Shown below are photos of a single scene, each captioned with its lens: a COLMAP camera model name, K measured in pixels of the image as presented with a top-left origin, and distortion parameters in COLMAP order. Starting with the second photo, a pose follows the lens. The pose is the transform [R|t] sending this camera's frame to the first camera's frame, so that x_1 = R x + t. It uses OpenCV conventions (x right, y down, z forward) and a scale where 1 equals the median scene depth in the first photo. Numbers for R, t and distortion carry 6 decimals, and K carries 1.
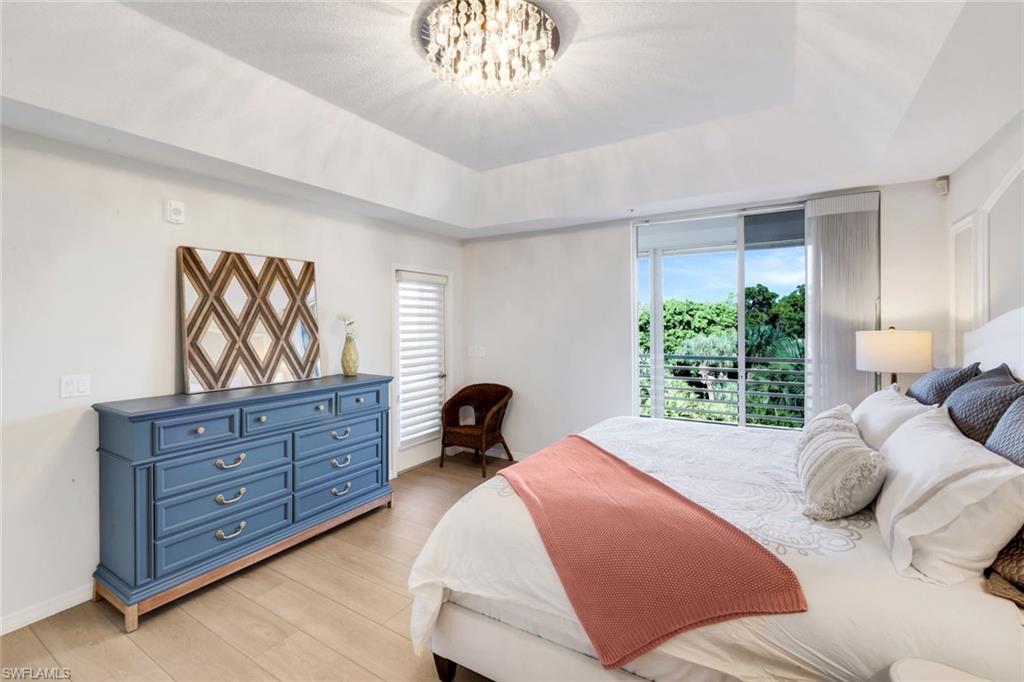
lens RADIAL K [[448.7, 0, 513.5], [0, 448.7, 324.0], [0, 0, 1]] dist [-0.002223, -0.000138]
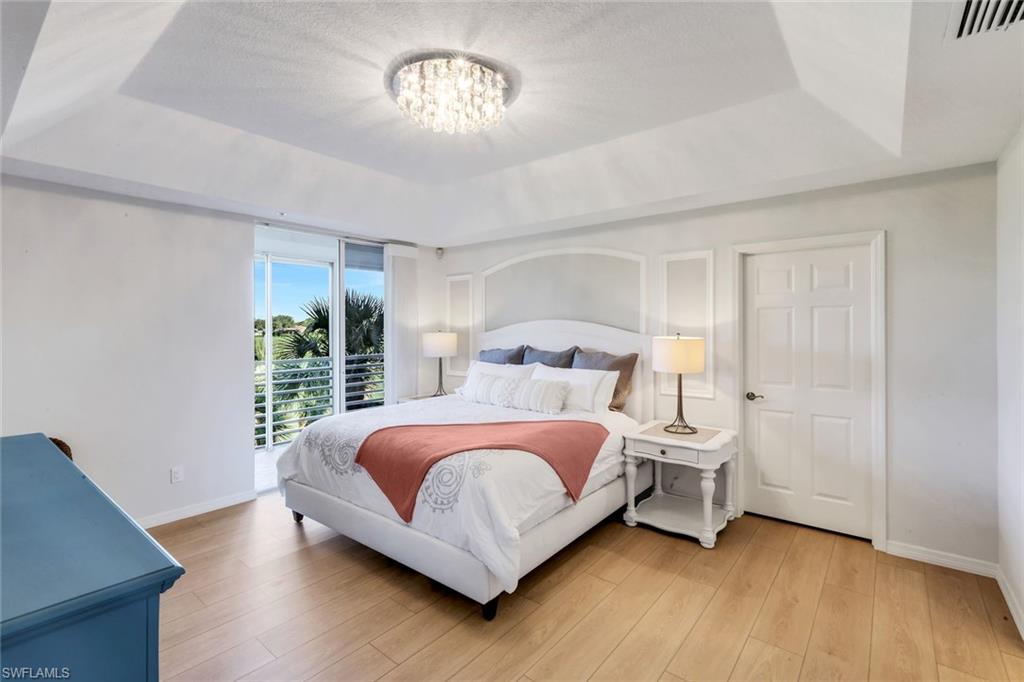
lens RADIAL K [[467.6, 0, 508.8], [0, 467.6, 332.2], [0, 0, 1]] dist [-0.001505, -0.000252]
pose [[0.131477, -0.011777, 0.991249, -0.733725], [0.007789, 0.999911, 0.010847, -0.002773], [-0.991289, 0.006295, 0.131557, 0.403134]]
